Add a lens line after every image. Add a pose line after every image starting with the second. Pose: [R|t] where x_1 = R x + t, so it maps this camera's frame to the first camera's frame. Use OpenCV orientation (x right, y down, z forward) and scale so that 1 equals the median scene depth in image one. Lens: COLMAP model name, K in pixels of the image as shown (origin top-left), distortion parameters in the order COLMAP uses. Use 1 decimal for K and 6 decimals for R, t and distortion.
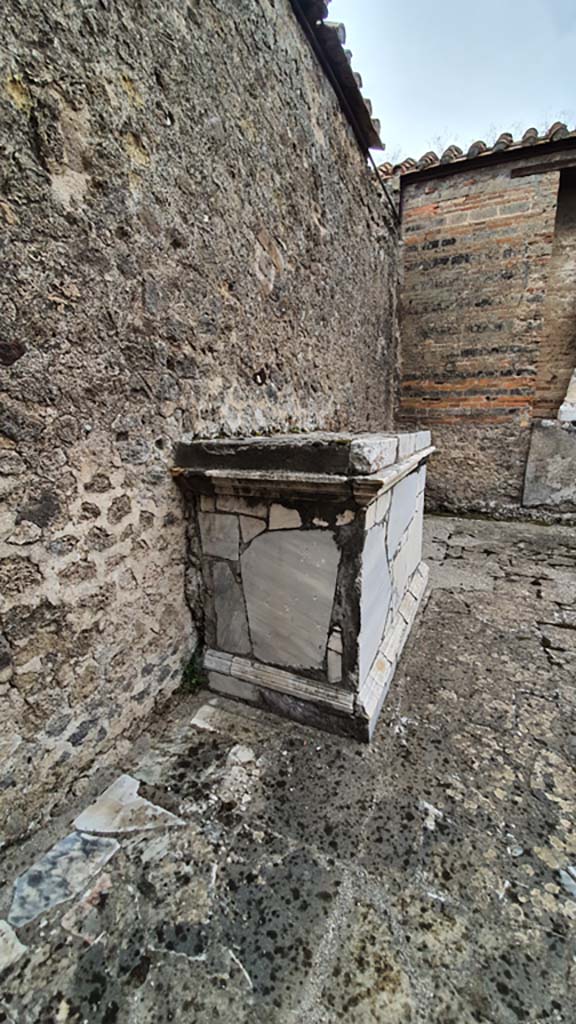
lens RADIAL K [[406.9, 0, 288.8], [0, 406.9, 509.6], [0, 0, 1]] dist [0.009692, -0.016241]
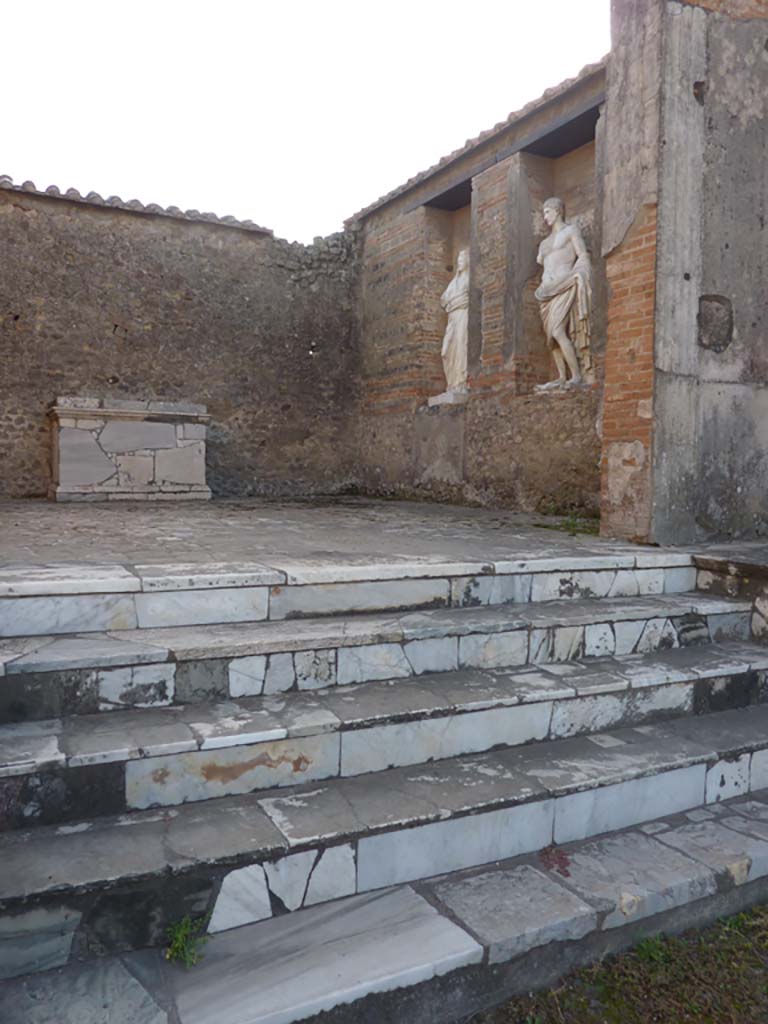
lens RADIAL K [[774.2, 0, 390.6], [0, 774.2, 519.2], [0, 0, 1]] dist [-0.026574, -0.011115]
pose [[0.815633, 0.056320, -0.575822, 3.890162], [-0.147137, 0.982721, -0.112297, 0.715015], [0.559548, 0.176318, 0.809826, -1.511314]]
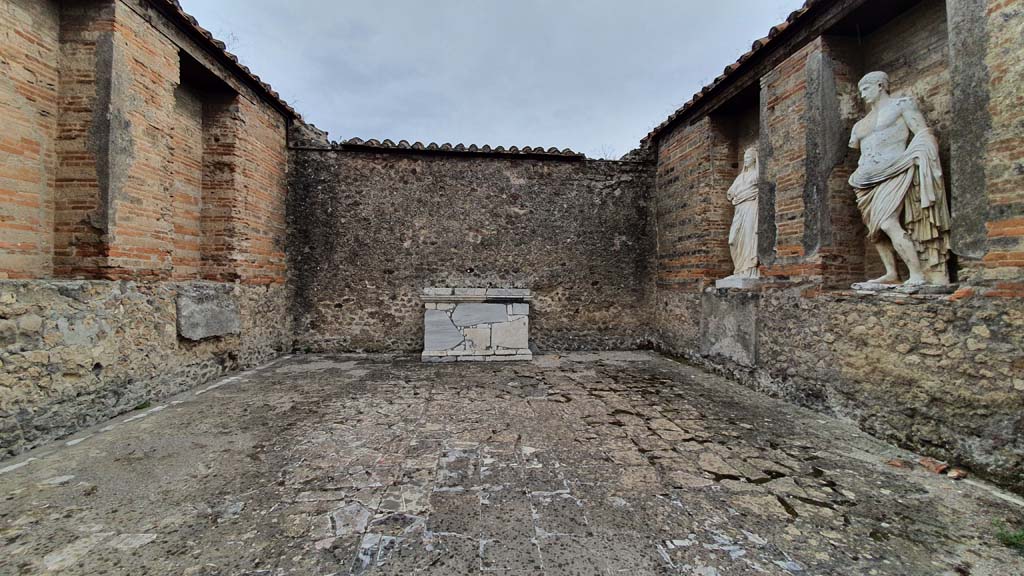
lens RADIAL K [[406.9, 0, 506.5], [0, 406.9, 286.3], [0, 0, 1]] dist [0.009692, -0.016241]
pose [[0.516699, 0.017218, -0.855994, 3.024989], [-0.196505, 0.975493, -0.098994, 0.058210], [0.833311, 0.219357, 0.507420, -0.371216]]
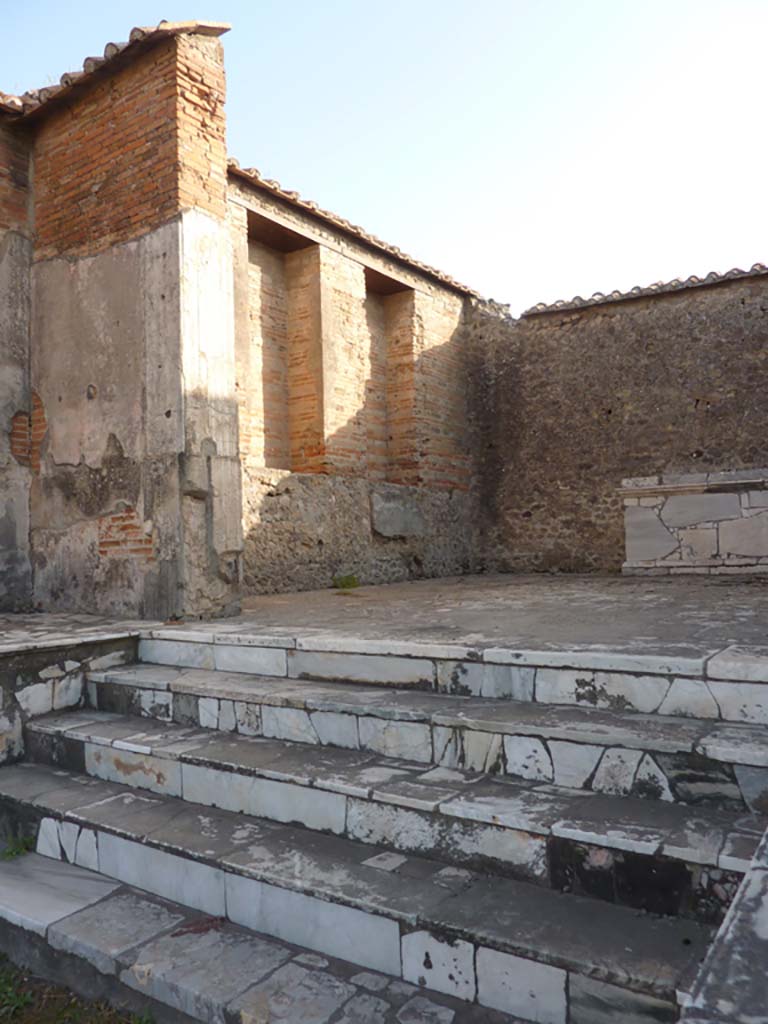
lens RADIAL K [[774.2, 0, 390.6], [0, 774.2, 519.2], [0, 0, 1]] dist [-0.026574, -0.011115]
pose [[-0.112255, -0.028077, -0.993283, 4.613166], [-0.184889, 0.982735, -0.006884, 0.387495], [0.976327, 0.182874, -0.115509, -0.077140]]
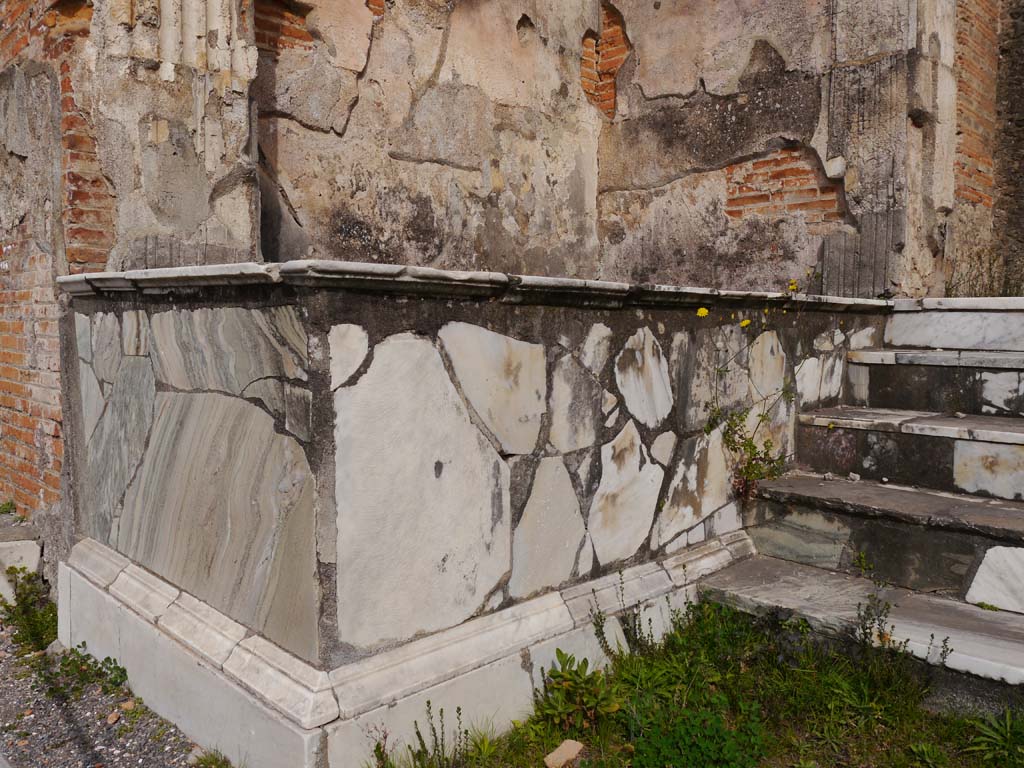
lens RADIAL K [[840.1, 0, 514.8], [0, 840.1, 381.3], [0, 0, 1]] dist [-0.024767, 0.003498]
pose [[-0.306407, 0.071660, -0.949200, 4.280456], [-0.207684, 0.968107, 0.140129, 0.857346], [0.928968, 0.240070, -0.281752, -1.077555]]
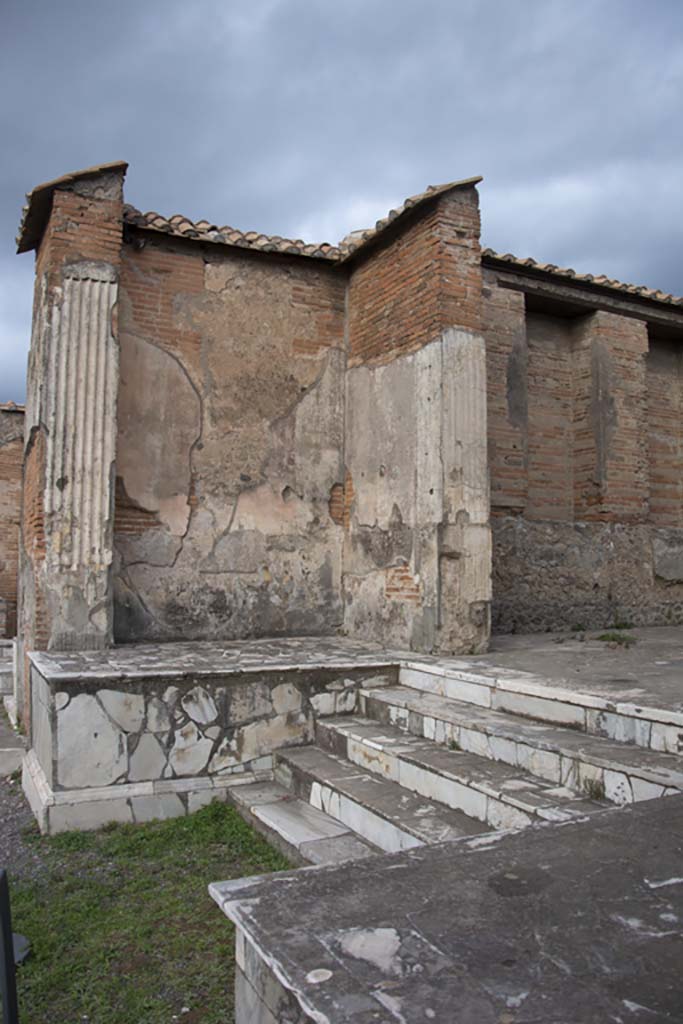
lens RADIAL K [[793.4, 0, 341.4], [0, 793.4, 526.3], [0, 0, 1]] dist [-0.132785, 0.008974]
pose [[-0.581043, -0.043467, -0.812712, 5.042553], [-0.179489, 0.980830, 0.075865, 0.149537], [0.793835, 0.189954, -0.577706, 0.439764]]
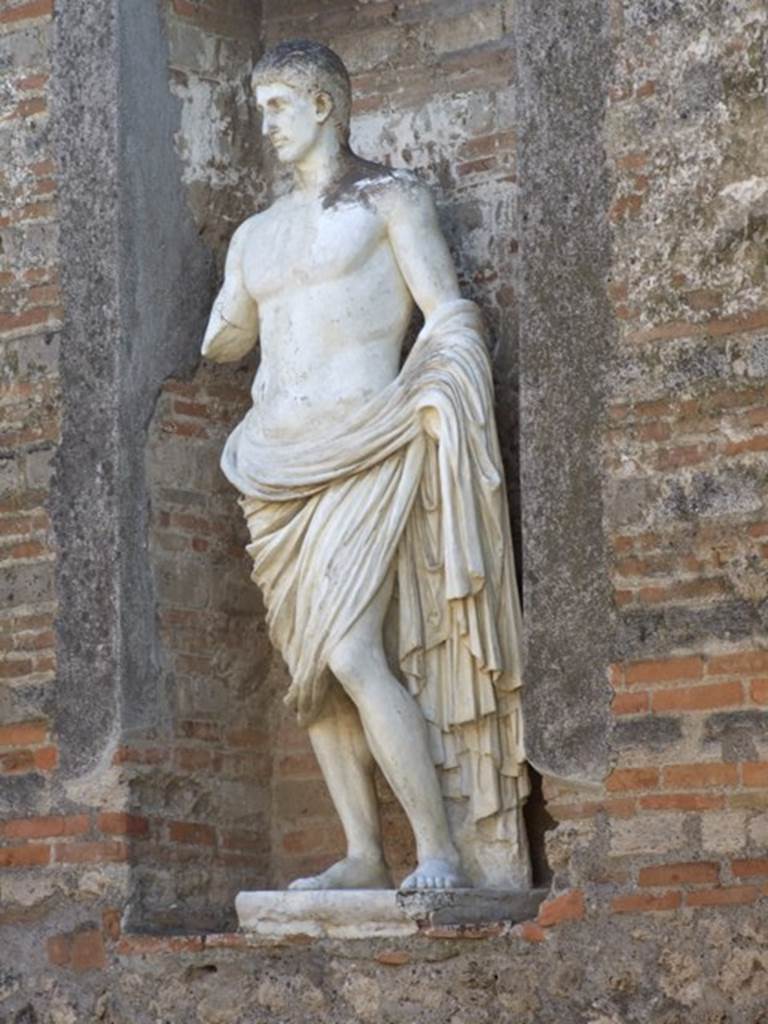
lens RADIAL K [[4305.3, 0, 383.3], [0, 4305.3, 512.9], [0, 0, 1]] dist [0.160414, 1.883270]
pose [[0.967893, -0.040813, -0.248027, 3.527163], [-0.048179, 0.938314, -0.342411, 0.694379], [0.246702, 0.343367, 0.906221, -2.265593]]
